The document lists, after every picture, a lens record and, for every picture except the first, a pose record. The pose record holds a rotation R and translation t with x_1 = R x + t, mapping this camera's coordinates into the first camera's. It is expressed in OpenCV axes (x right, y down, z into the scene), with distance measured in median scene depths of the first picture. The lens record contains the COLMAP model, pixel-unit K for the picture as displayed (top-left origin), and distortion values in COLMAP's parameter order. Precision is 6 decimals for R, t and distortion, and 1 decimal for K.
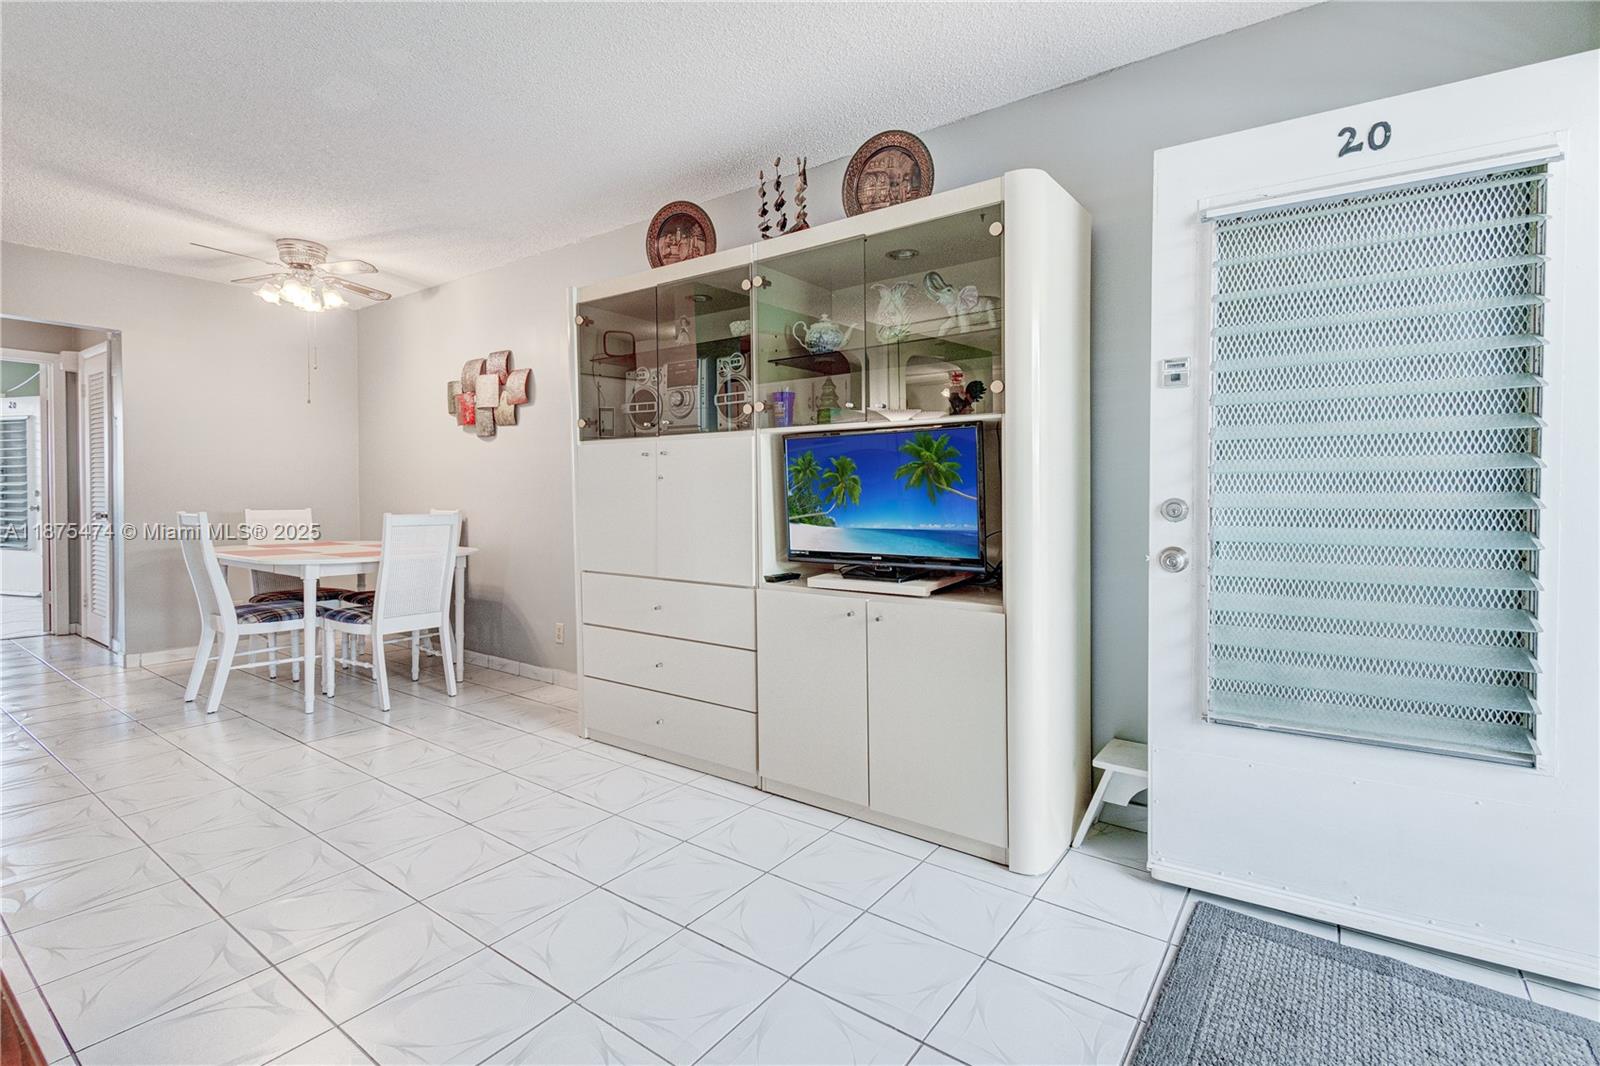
lens RADIAL K [[721.3, 0, 819.1], [0, 721.3, 512.1], [0, 0, 1]] dist [0.005961, 0.000152]
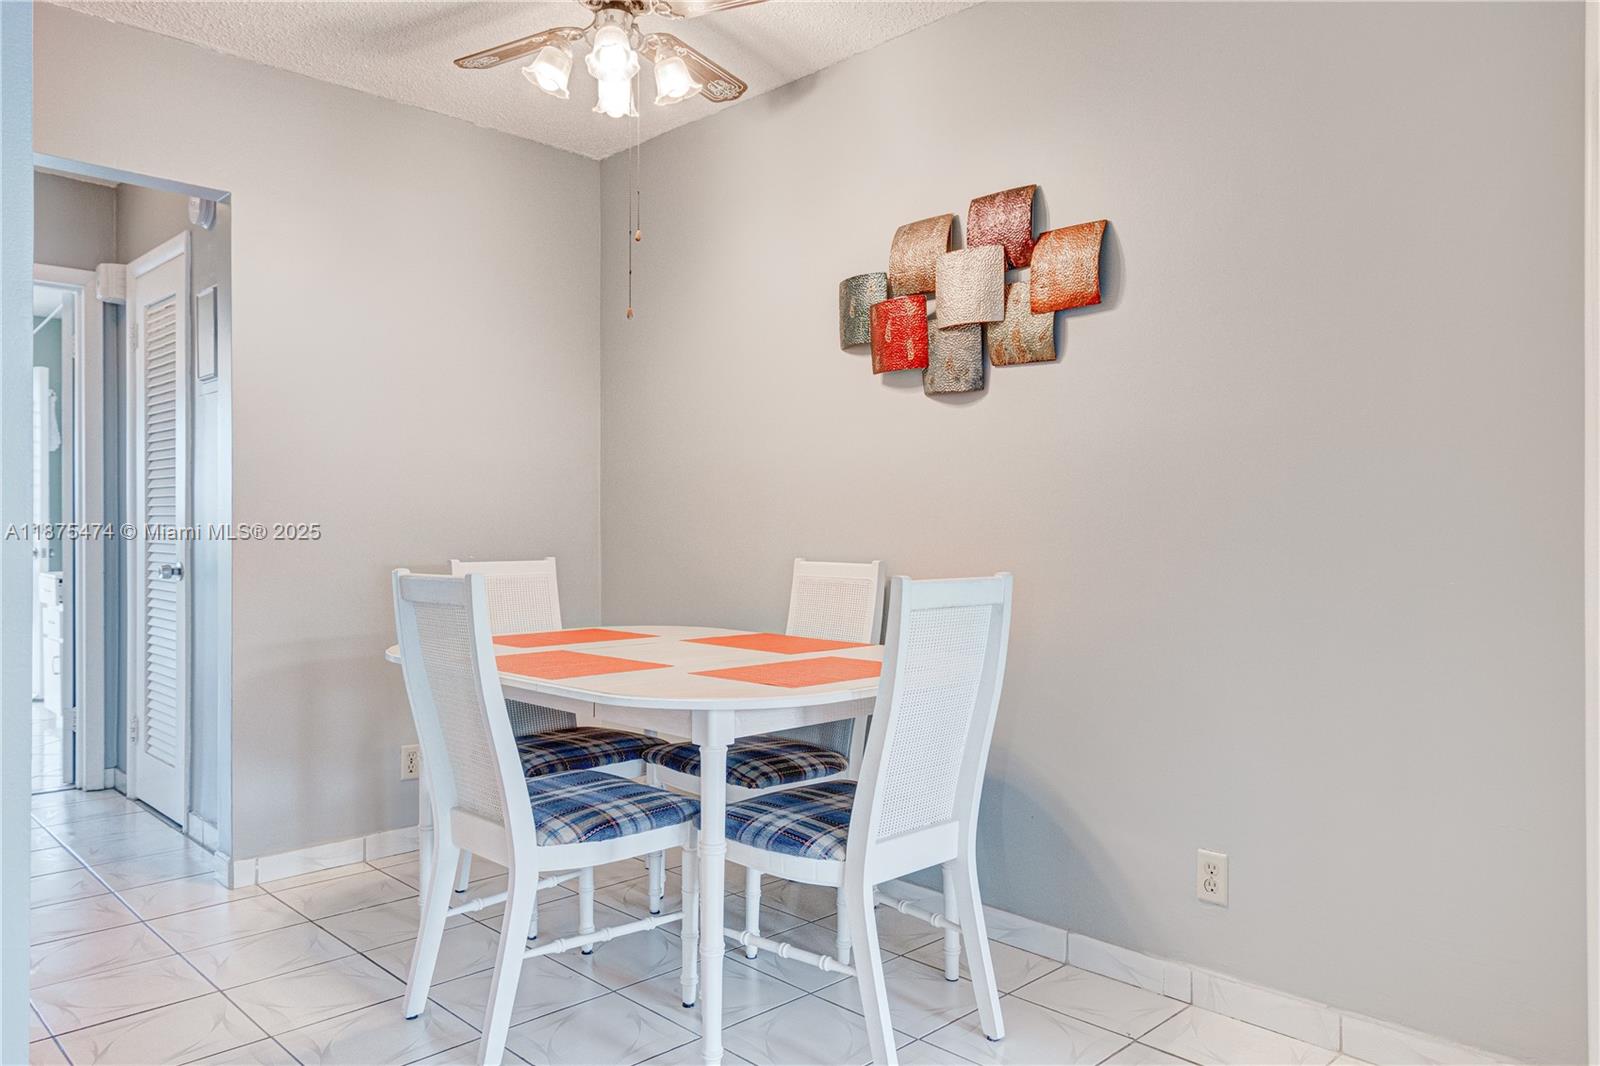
lens RADIAL K [[1102.9, 0, 796.3], [0, 1102.9, 535.9], [0, 0, 1]] dist [0.006845, 0.003158]
pose [[0.982163, -0.001005, -0.188031, -0.437800], [-0.002147, 0.999861, -0.016559, -0.007698], [0.188021, 0.016667, 0.982024, 0.336326]]
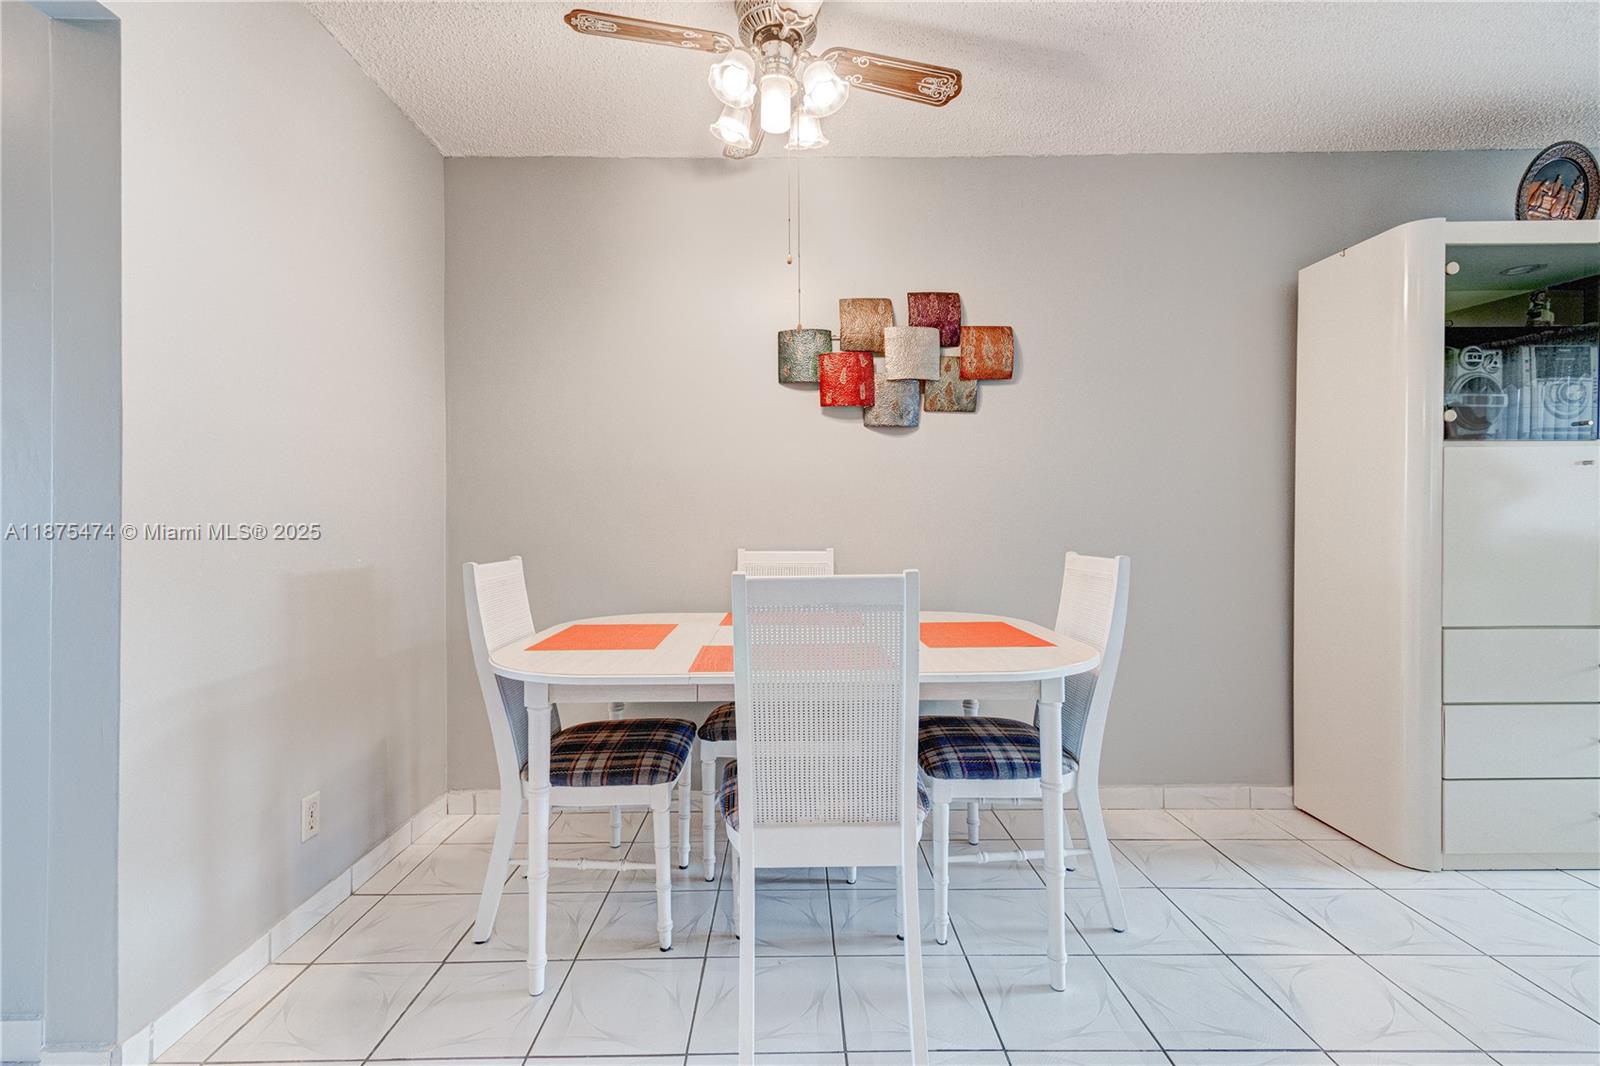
lens RADIAL K [[714.6, 0, 793.4], [0, 714.6, 528.7], [0, 0, 1]] dist [0.005921, -0.000605]
pose [[0.814402, -0.007470, 0.580252, -0.894579], [0.024660, 0.999459, -0.021744, -0.008801], [-0.579776, 0.032017, 0.814146, 0.572812]]
